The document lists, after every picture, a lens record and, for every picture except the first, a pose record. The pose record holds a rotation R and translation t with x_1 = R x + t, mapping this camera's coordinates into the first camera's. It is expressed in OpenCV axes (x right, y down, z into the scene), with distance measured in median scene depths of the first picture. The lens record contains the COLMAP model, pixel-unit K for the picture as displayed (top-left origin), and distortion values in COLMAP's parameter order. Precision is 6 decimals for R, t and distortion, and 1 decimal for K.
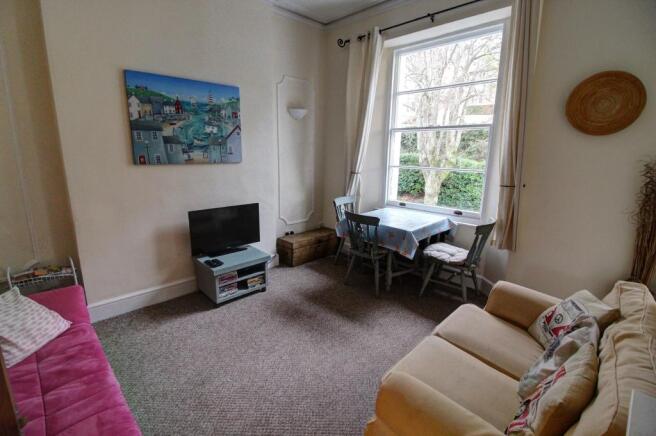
lens RADIAL K [[311.2, 0, 327.9], [0, 311.2, 216.3], [0, 0, 1]] dist [-0.001846, -0.000292]
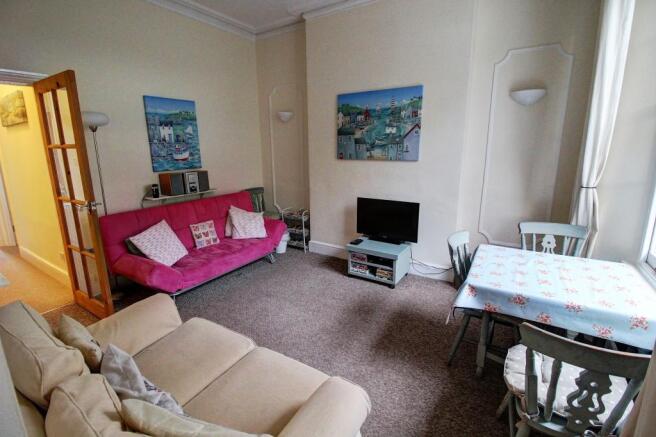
lens RADIAL K [[311.2, 0, 327.9], [0, 311.2, 218.6], [0, 0, 1]] dist [-0.001846, -0.000292]
pose [[0.198746, 0.204004, -0.958583, 0.740999], [-0.201159, 0.965762, 0.163825, -0.110370], [0.959185, 0.160268, 0.232979, 0.580100]]
